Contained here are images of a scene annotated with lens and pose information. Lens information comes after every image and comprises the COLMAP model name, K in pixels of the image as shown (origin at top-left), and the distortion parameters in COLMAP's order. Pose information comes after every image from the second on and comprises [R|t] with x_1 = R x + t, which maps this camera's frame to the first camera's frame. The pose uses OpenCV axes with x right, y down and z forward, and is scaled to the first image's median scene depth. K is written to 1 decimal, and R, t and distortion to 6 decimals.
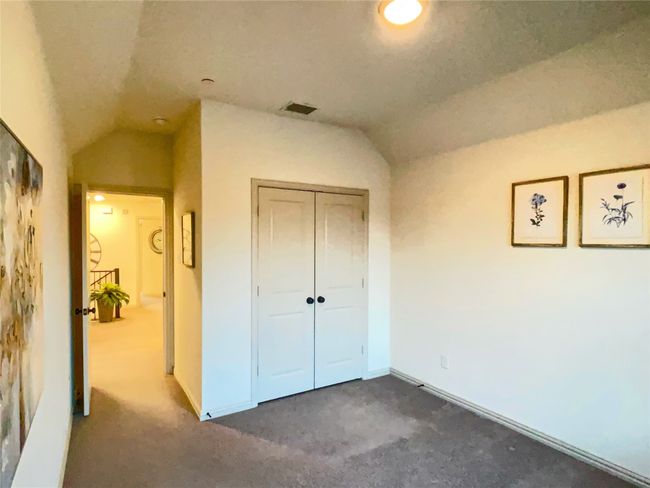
lens RADIAL K [[358.5, 0, 325.9], [0, 358.5, 243.5], [0, 0, 1]] dist [0.003764, 0.000214]
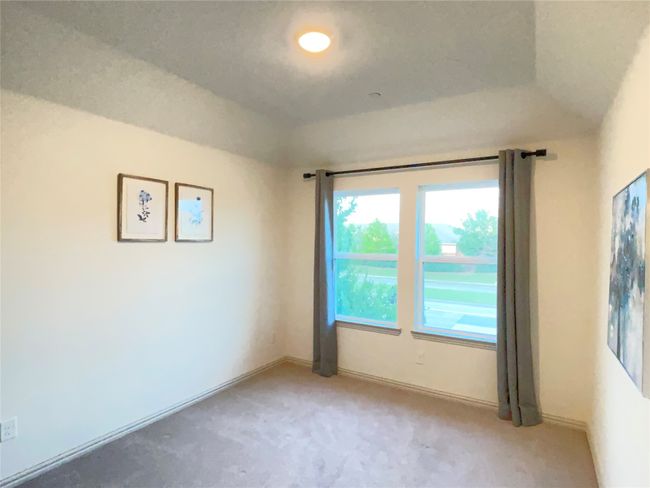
lens RADIAL K [[358.5, 0, 328.1], [0, 358.5, 246.0], [0, 0, 1]] dist [0.003764, 0.000214]
pose [[-0.445266, -0.015874, 0.895258, -0.583787], [0.005065, 0.999782, 0.020246, 0.002680], [-0.895384, 0.013549, -0.445089, 0.990195]]
